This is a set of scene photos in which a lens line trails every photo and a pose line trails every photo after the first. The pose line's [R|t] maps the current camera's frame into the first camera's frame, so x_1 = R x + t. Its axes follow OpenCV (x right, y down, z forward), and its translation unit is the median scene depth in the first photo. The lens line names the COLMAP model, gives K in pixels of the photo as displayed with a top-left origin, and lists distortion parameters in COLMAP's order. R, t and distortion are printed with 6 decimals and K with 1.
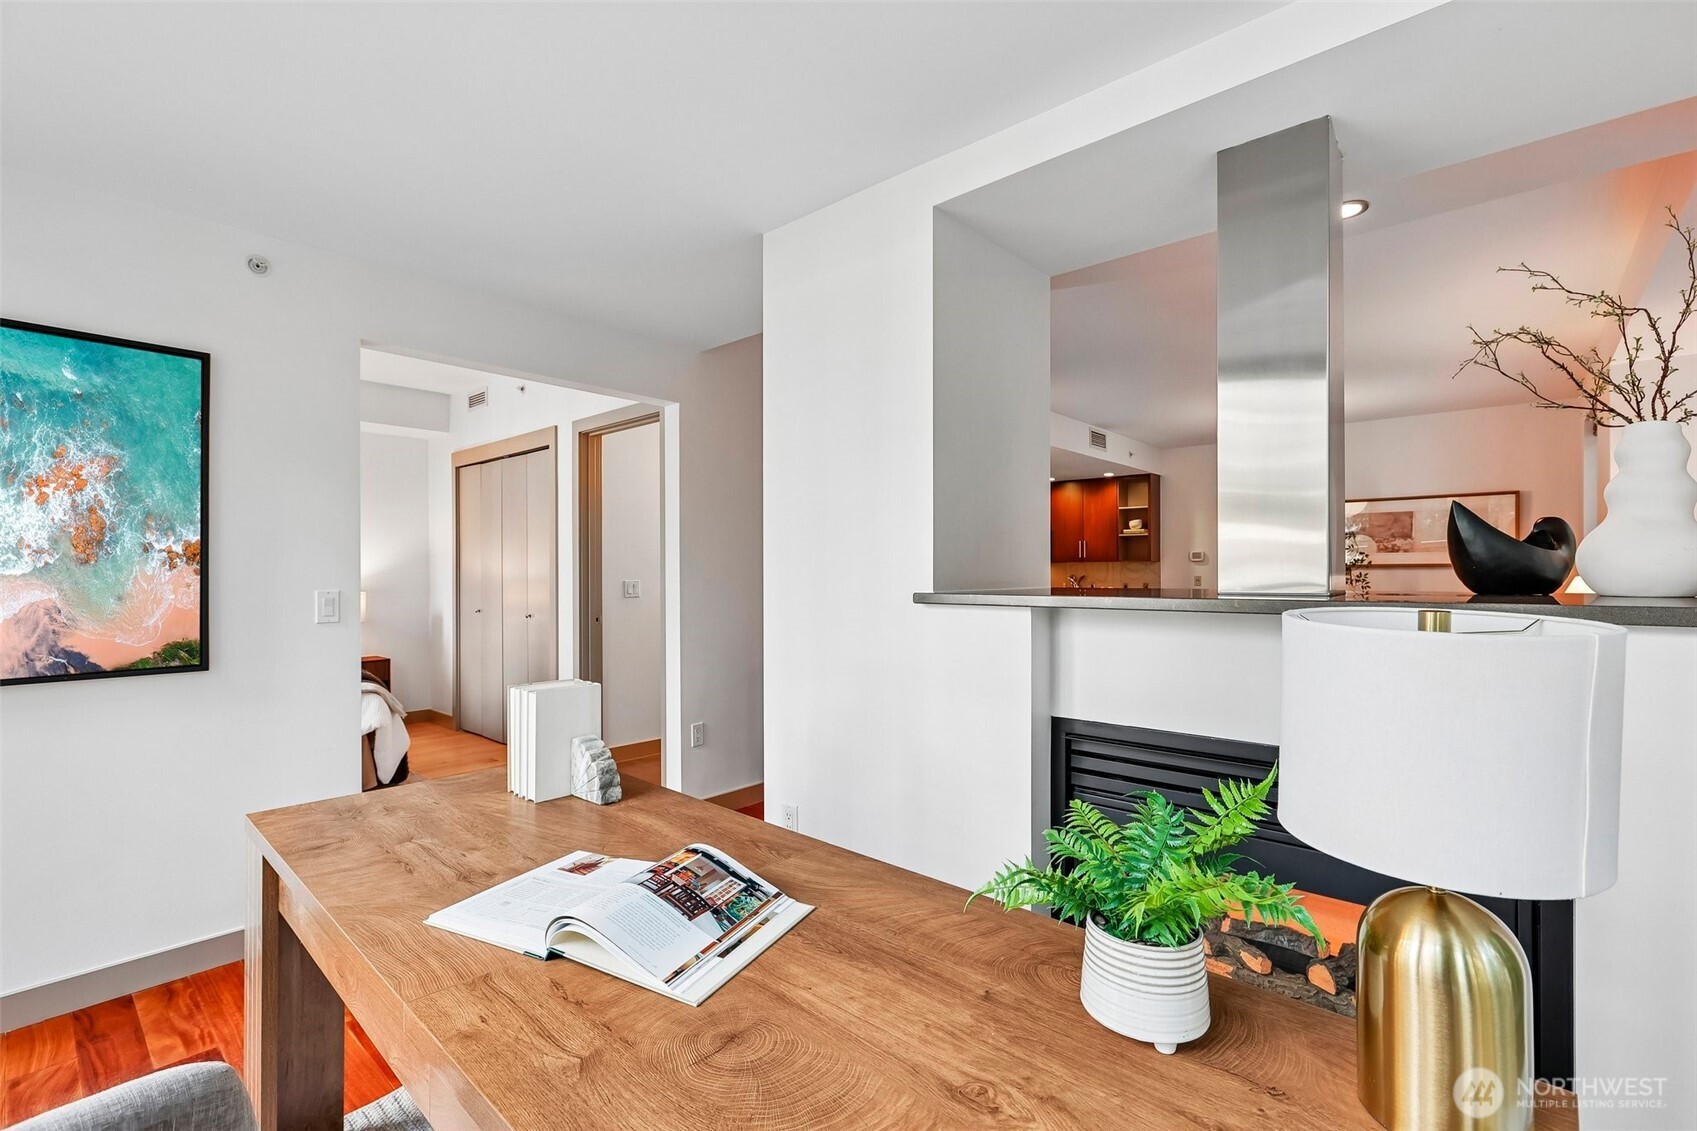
lens RADIAL K [[760.2, 0, 857.1], [0, 760.2, 564.9], [0, 0, 1]] dist [0.003415, 0.000809]
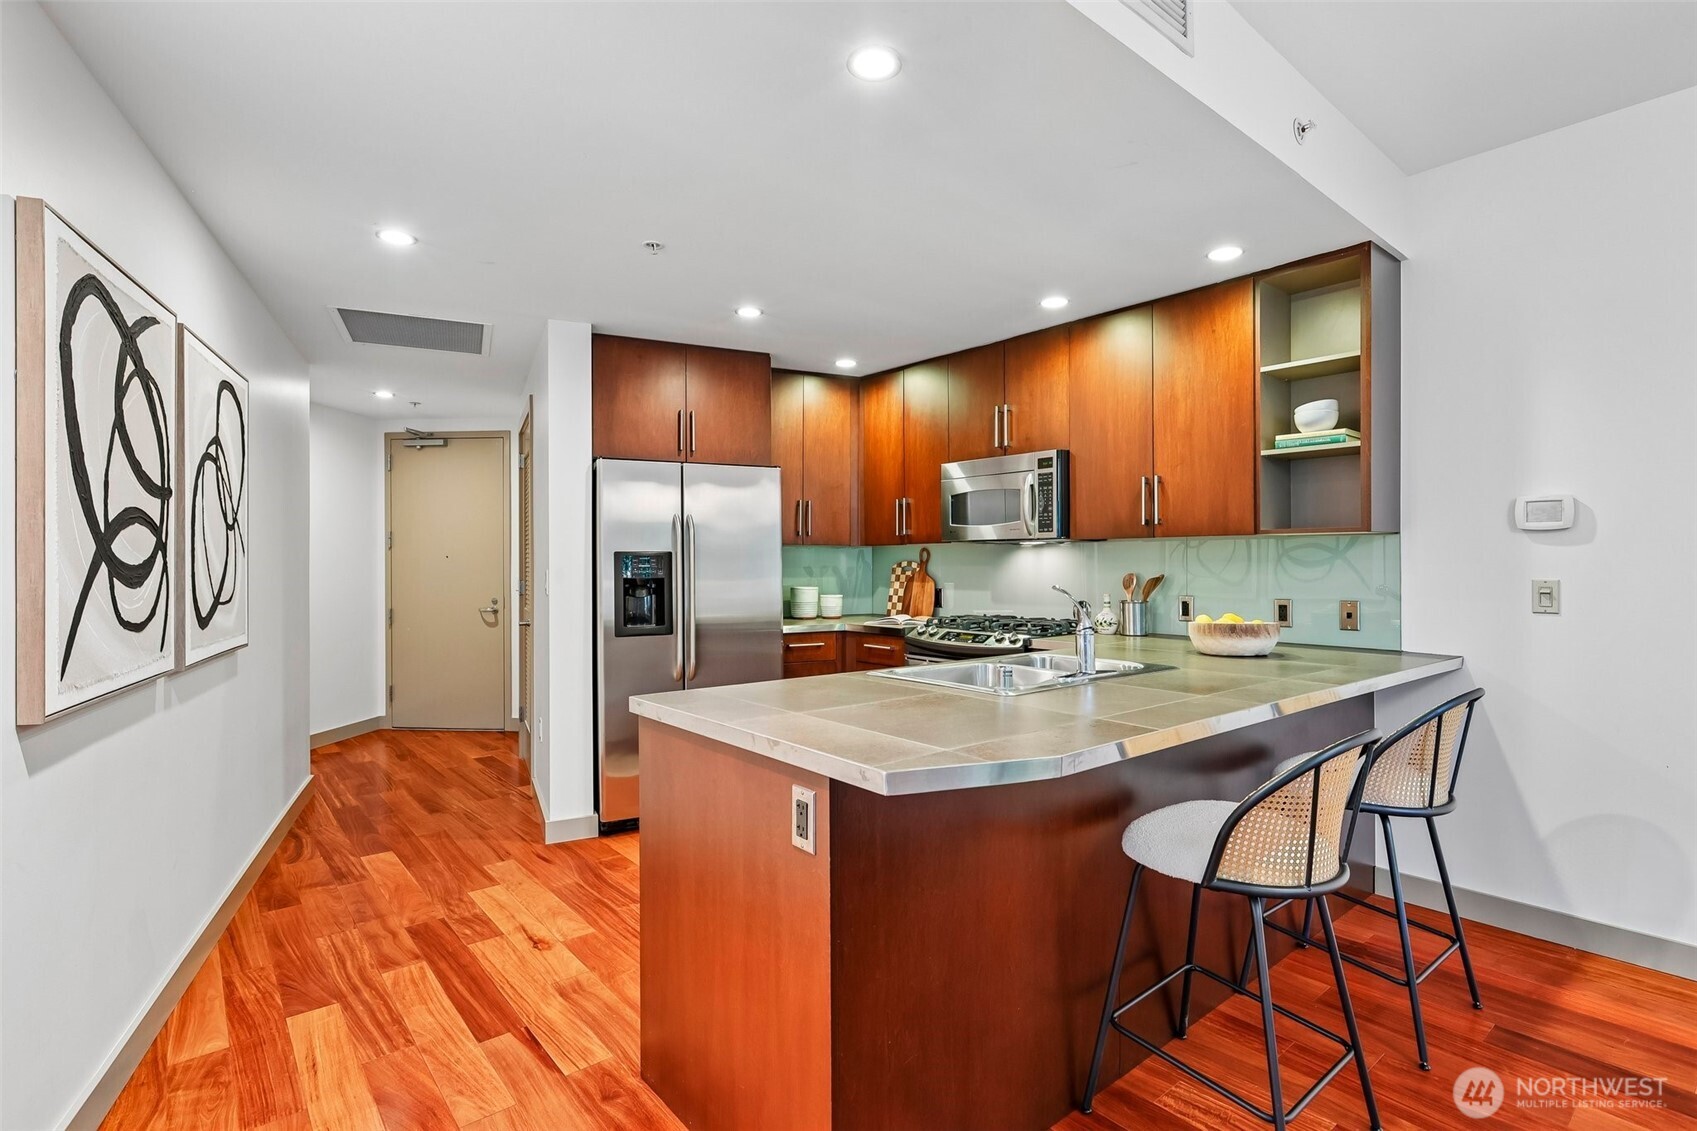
lens RADIAL K [[810.5, 0, 854.8], [0, 810.5, 566.3], [0, 0, 1]] dist [0.002001, 0.000426]
pose [[0.990990, -0.000247, -0.133937, 0.897422], [0.002175, 0.999896, 0.014248, 0.019146], [0.133920, -0.014411, 0.990887, 2.599359]]
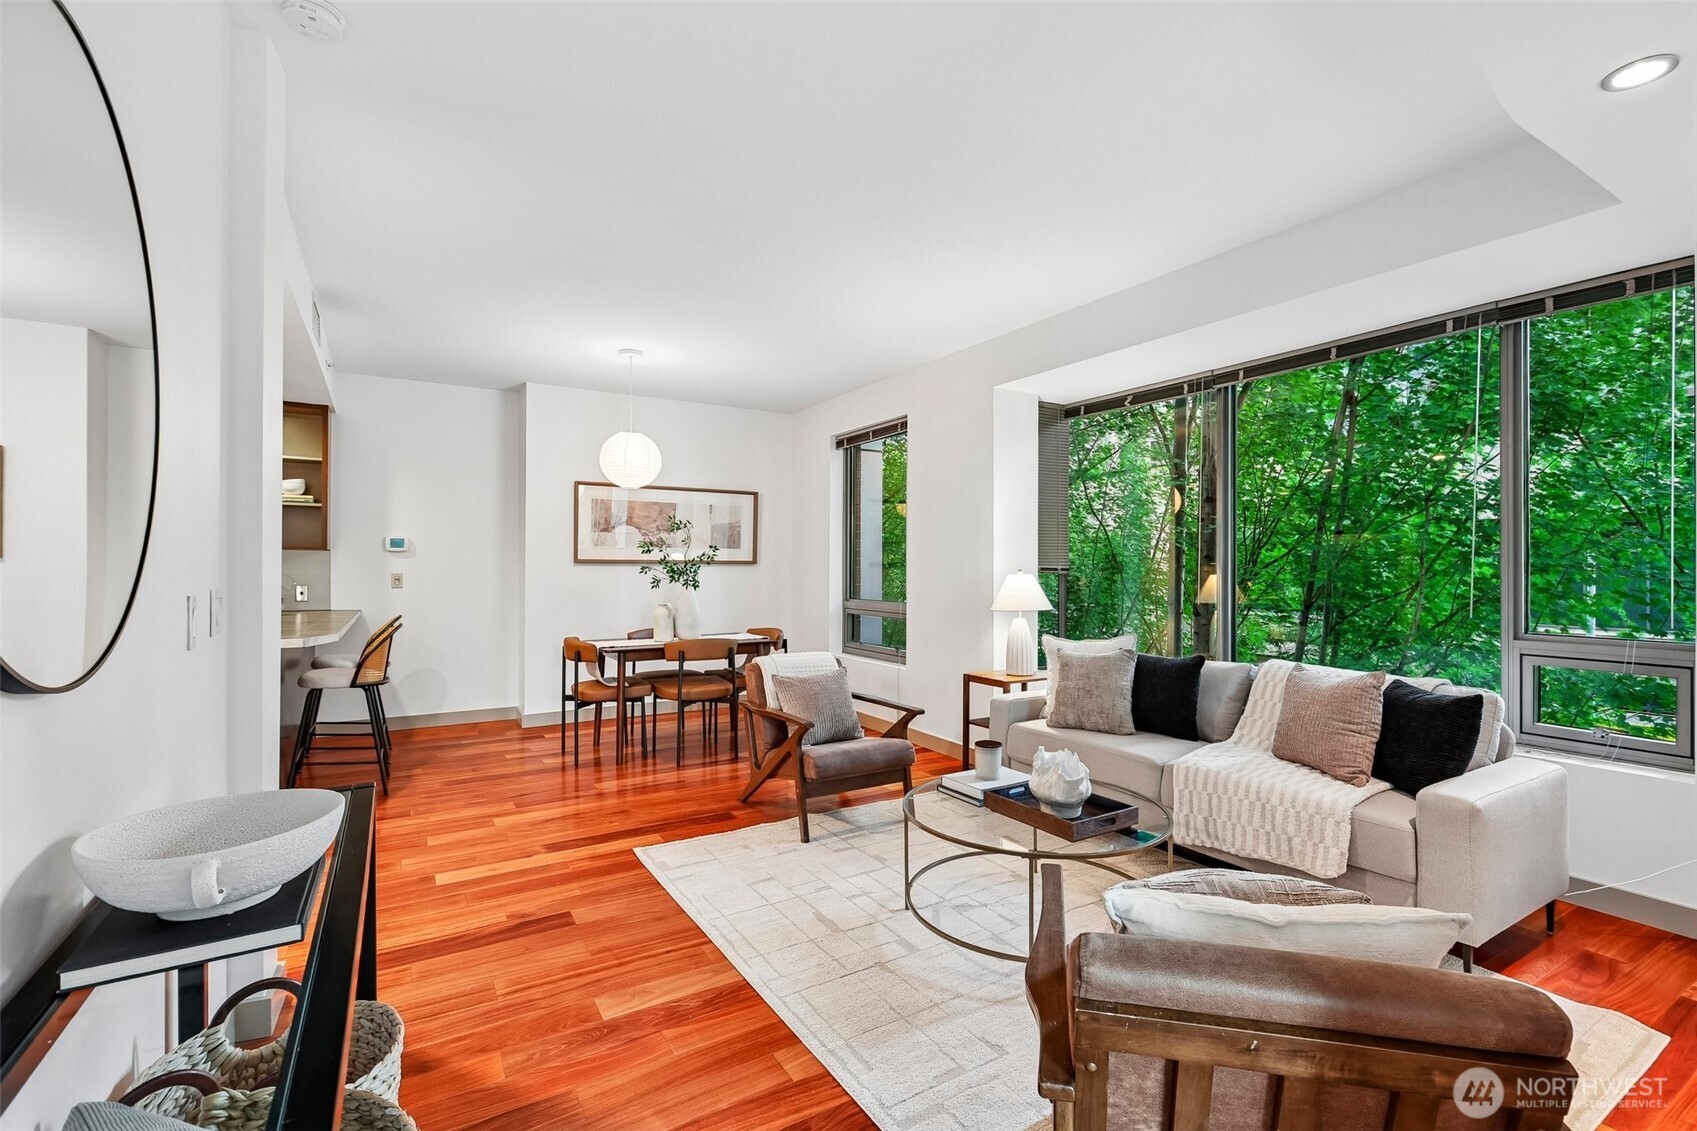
lens RADIAL K [[760.2, 0, 863.3], [0, 760.2, 570.7], [0, 0, 1]] dist [0.003415, 0.000809]
pose [[0.275489, 0.000068, 0.961304, -0.339553], [-0.016583, 0.999852, 0.004681, 0.011722], [-0.961161, -0.017231, 0.275449, 1.664373]]
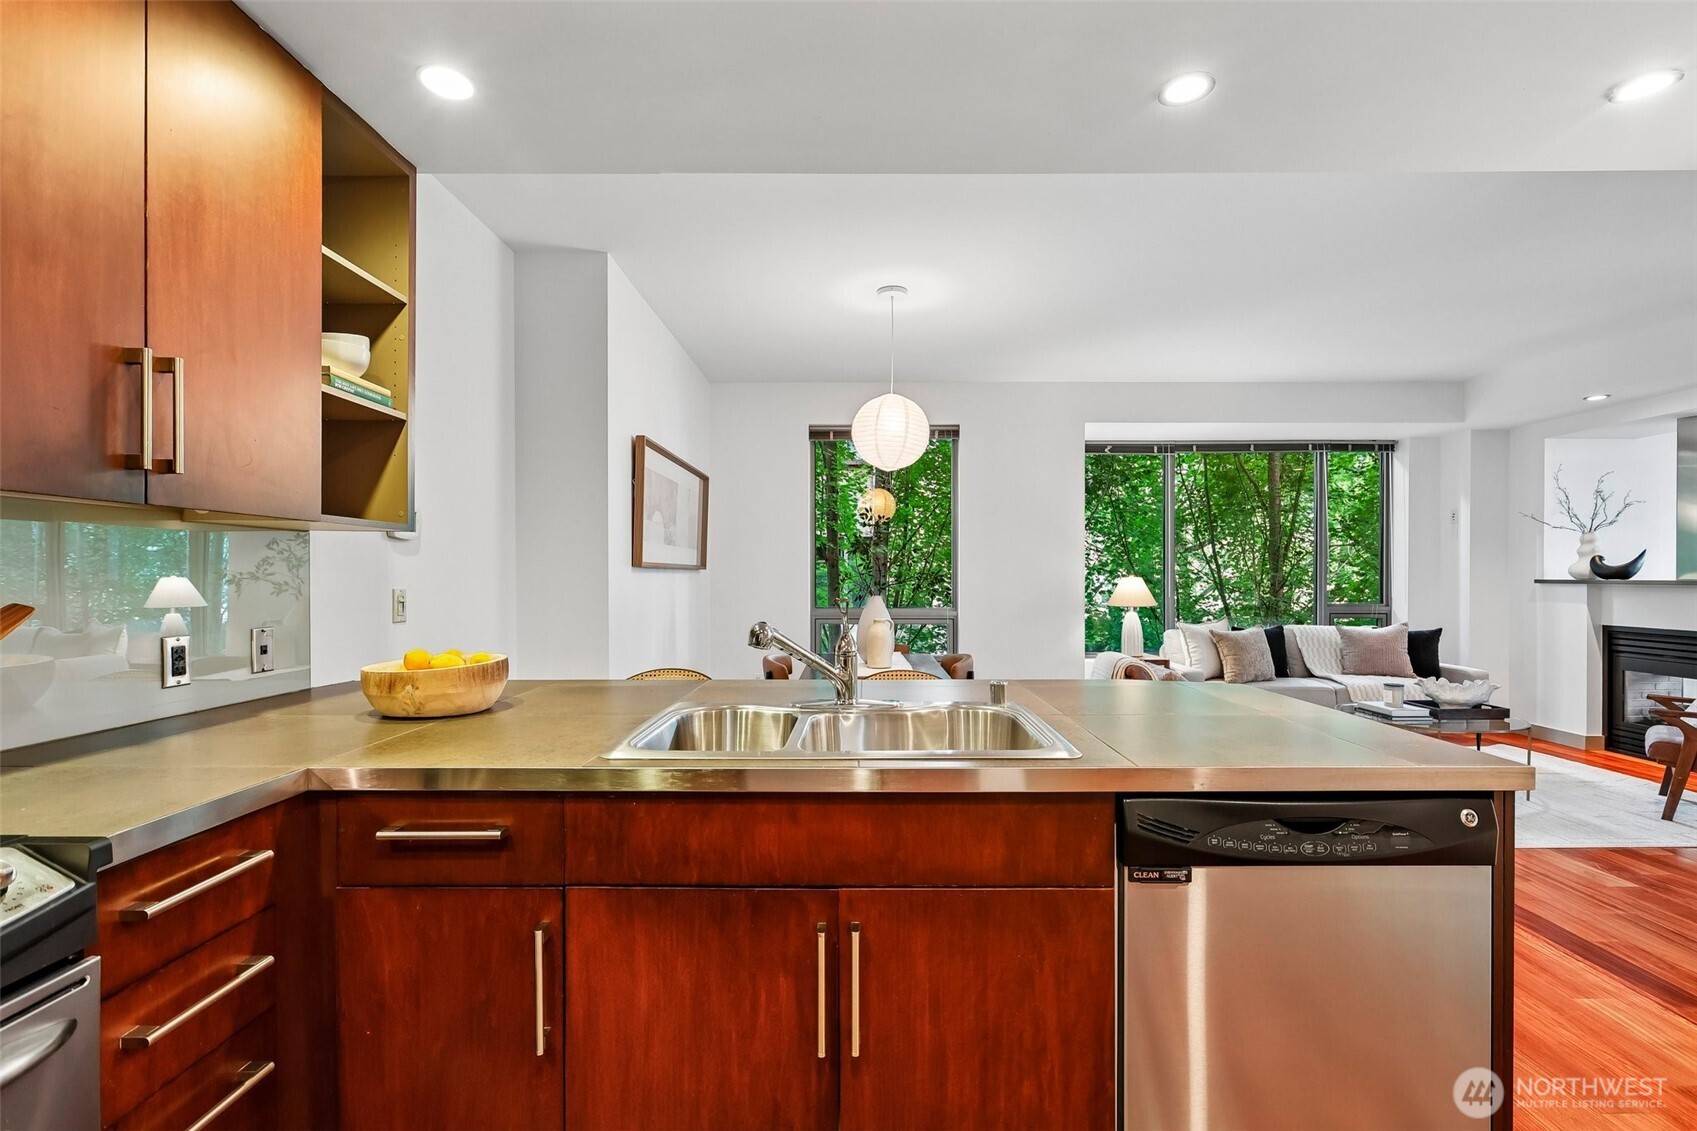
lens RADIAL K [[760.2, 0, 860.9], [0, 760.2, 578.4], [0, 0, 1]] dist [0.003415, 0.000809]
pose [[-0.678213, 0.000150, 0.734865, 0.444076], [-0.005063, 0.999975, -0.004877, 0.045676], [-0.734848, -0.007028, -0.678196, 4.247992]]
